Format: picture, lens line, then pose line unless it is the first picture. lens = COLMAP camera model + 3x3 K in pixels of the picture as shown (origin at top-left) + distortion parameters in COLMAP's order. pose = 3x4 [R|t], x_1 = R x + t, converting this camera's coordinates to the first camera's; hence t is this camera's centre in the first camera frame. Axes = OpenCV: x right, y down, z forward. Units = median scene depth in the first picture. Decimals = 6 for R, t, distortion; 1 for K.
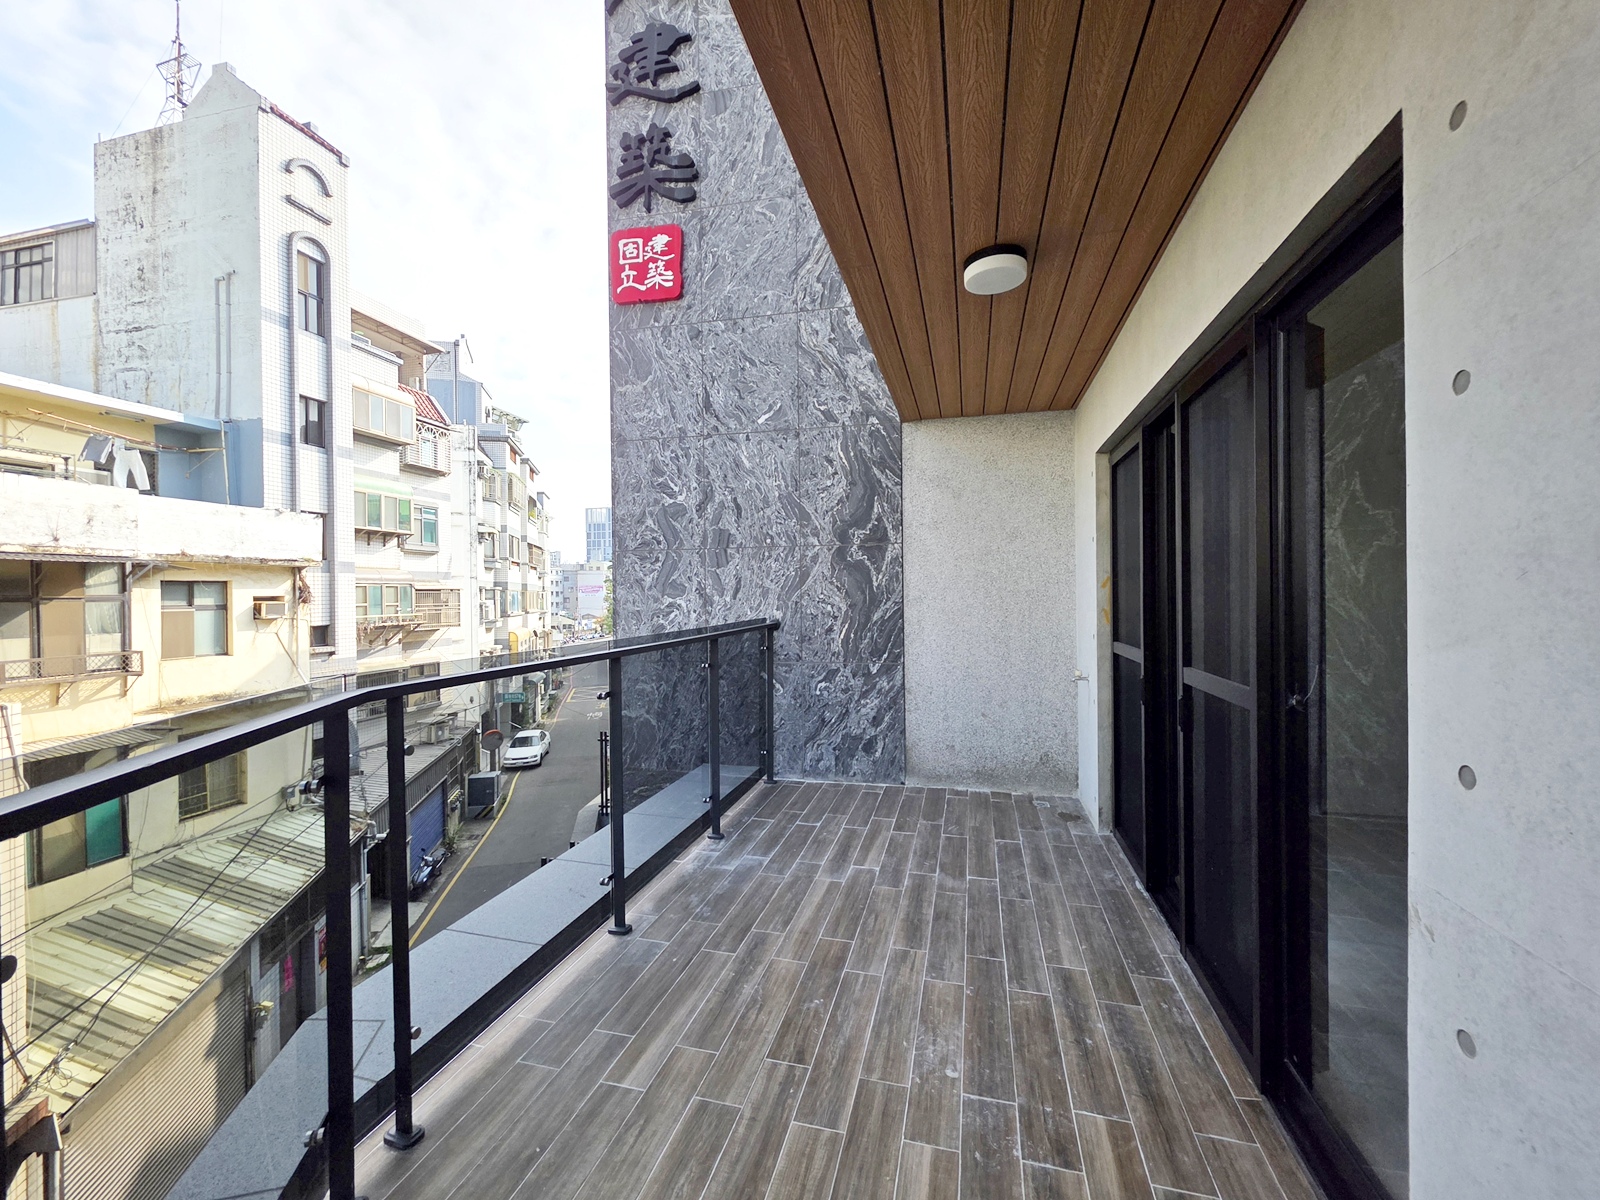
lens RADIAL K [[643.7, 0, 792.5], [0, 643.7, 593.6], [0, 0, 1]] dist [0.003021, -0.000129]
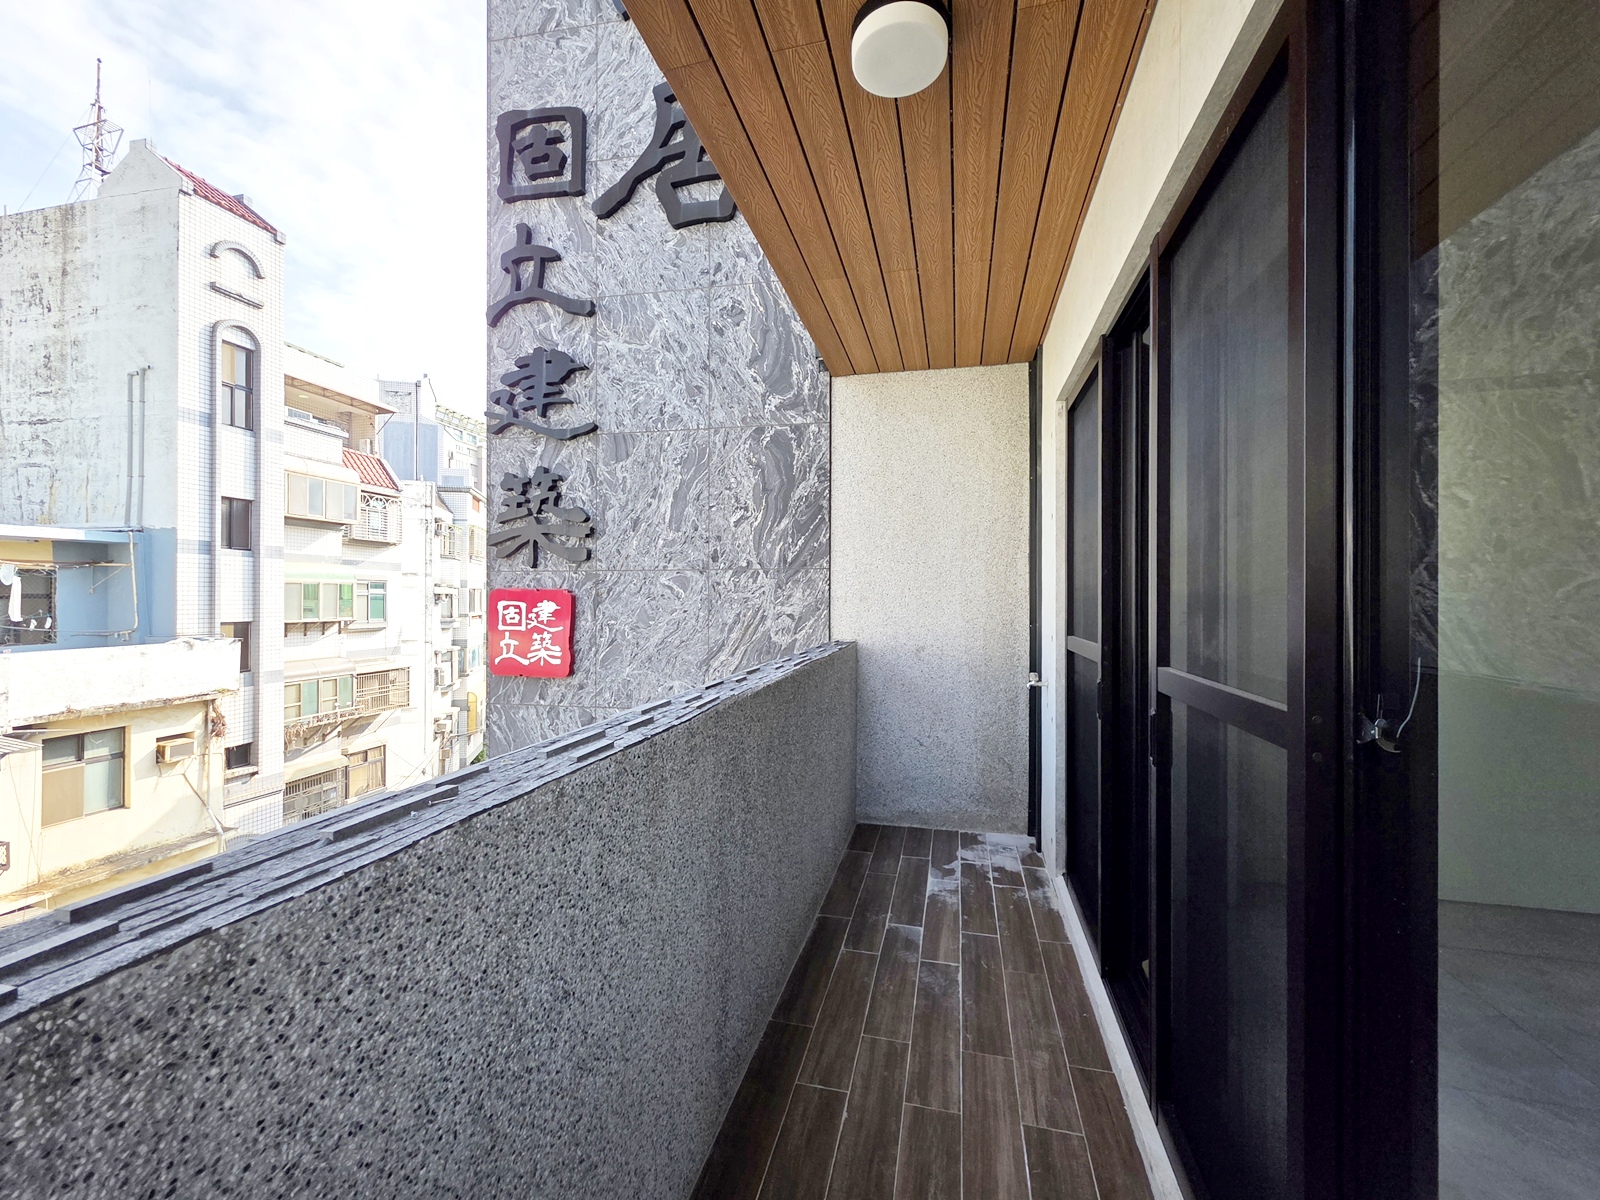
lens RADIAL K [[657.4, 0, 790.9], [0, 657.4, 614.1], [0, 0, 1]] dist [0.002842, -0.000443]
pose [[0.999529, 0.014348, 0.027141, 0.024452], [-0.014204, 0.999884, -0.005513, -0.154054], [-0.027217, 0.005124, 0.999616, 0.041752]]
